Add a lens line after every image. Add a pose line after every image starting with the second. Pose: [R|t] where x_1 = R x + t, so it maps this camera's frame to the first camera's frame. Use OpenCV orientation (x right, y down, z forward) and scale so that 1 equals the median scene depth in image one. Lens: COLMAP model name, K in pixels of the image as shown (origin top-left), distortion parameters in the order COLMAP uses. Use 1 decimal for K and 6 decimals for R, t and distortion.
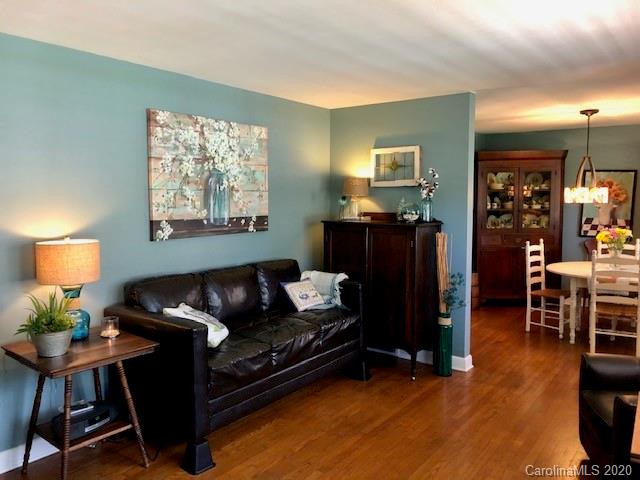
lens RADIAL K [[545.1, 0, 320.0], [0, 545.1, 240.0], [0, 0, 1]] dist [-0.001341, -0.005838]
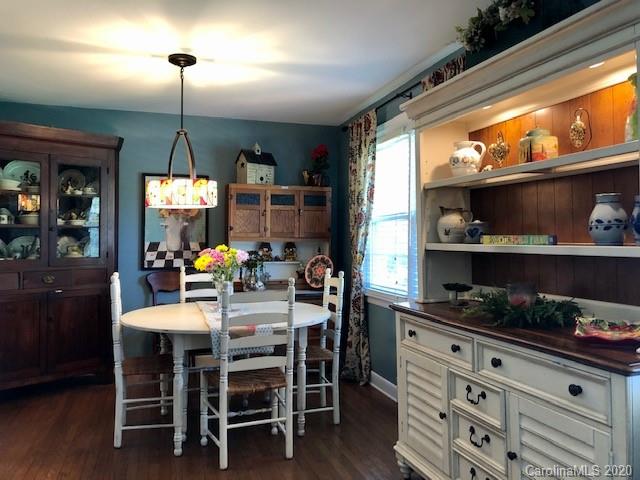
lens RADIAL K [[511.9, 0, 320.6], [0, 511.9, 229.0], [0, 0, 1]] dist [0.003436, 0.001300]
pose [[0.598356, 0.017839, 0.801032, 0.103846], [0.077455, 0.993782, -0.079989, 0.011131], [-0.797478, 0.109905, 0.593254, 0.452347]]
